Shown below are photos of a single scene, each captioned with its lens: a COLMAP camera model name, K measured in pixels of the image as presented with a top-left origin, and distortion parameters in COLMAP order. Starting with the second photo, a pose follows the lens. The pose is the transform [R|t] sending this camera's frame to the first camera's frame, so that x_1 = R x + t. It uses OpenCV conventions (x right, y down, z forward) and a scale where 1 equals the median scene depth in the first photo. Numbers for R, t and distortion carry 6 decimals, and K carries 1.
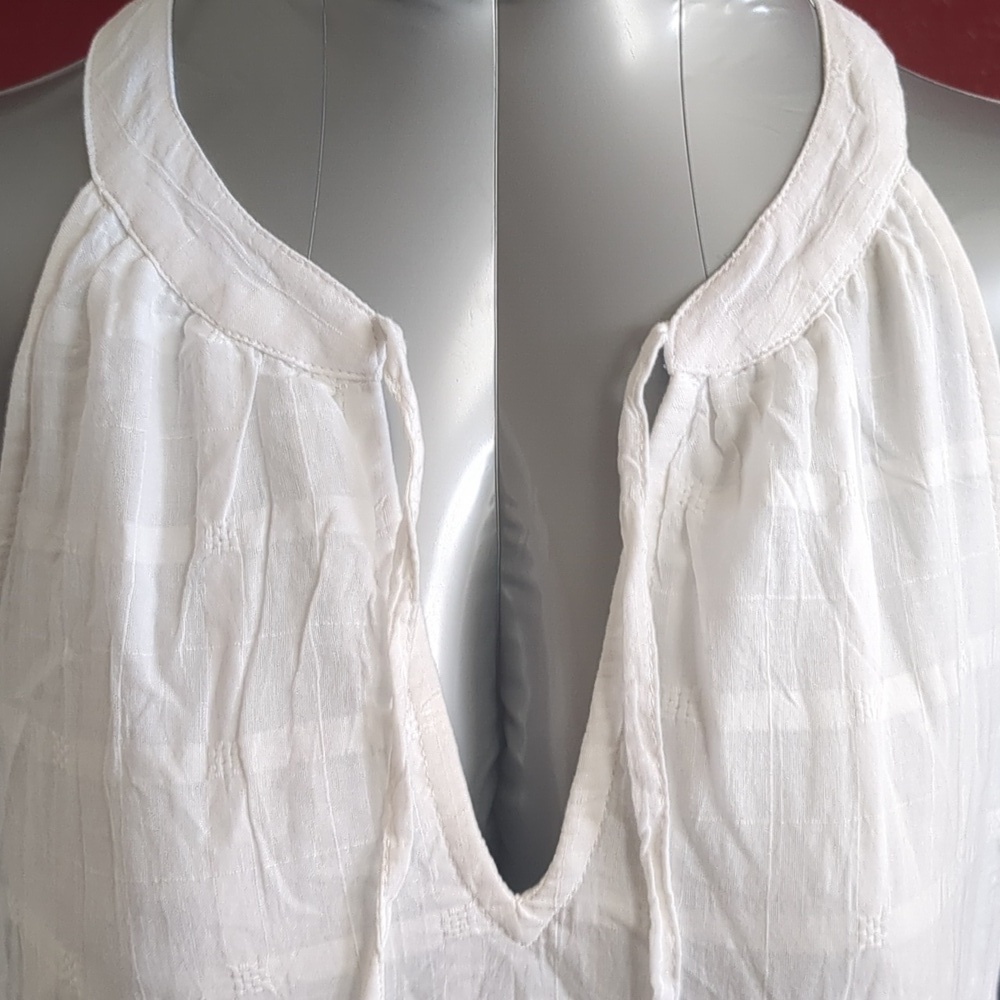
lens RADIAL K [[1940.9, 0, 500.0], [0, 1940.9, 500.0], [0, 0, 1]] dist [0.200391, 0.066851]
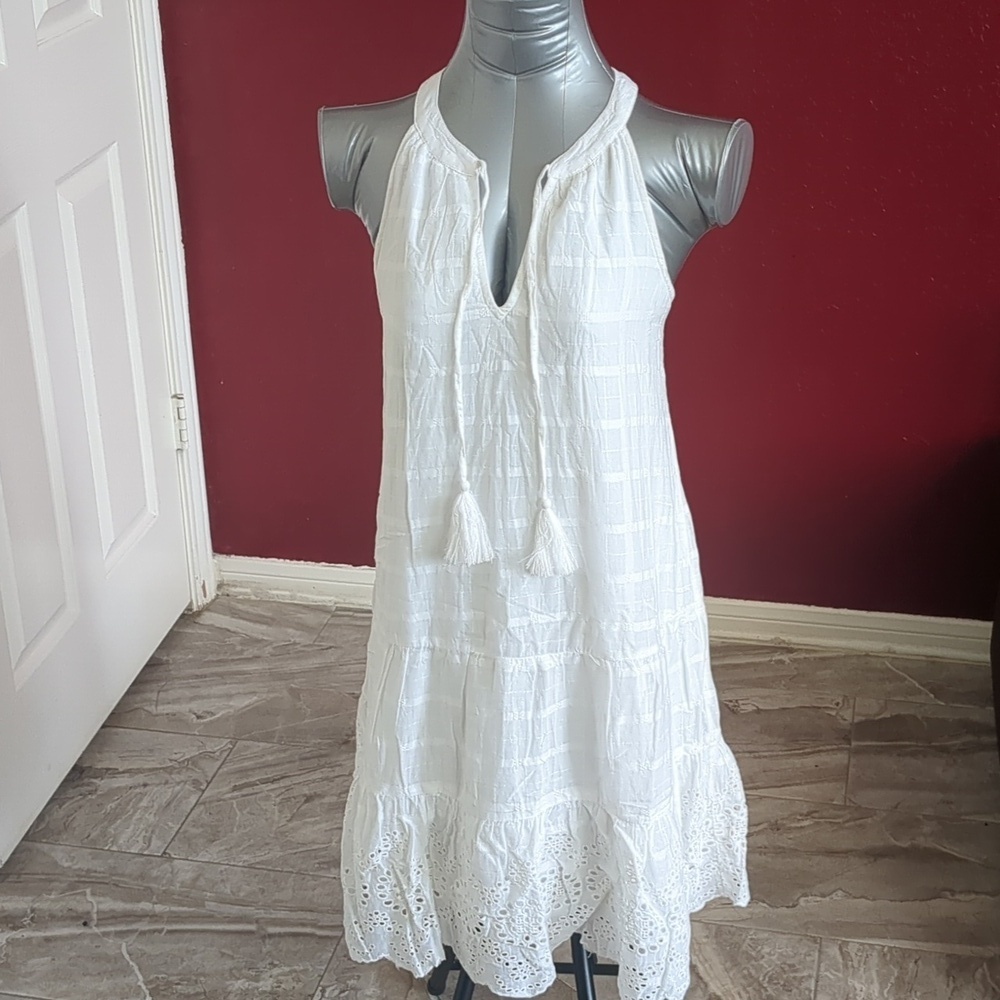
lens RADIAL K [[1940.9, 0, 500.0], [0, 1940.9, 500.0], [0, 0, 1]] dist [0.200391, 0.066851]
pose [[0.971242, 0.079018, -0.224599, 0.927152], [-0.081577, 0.996665, -0.002122, 0.599861], [0.223683, 0.020383, 0.974449, -2.834822]]
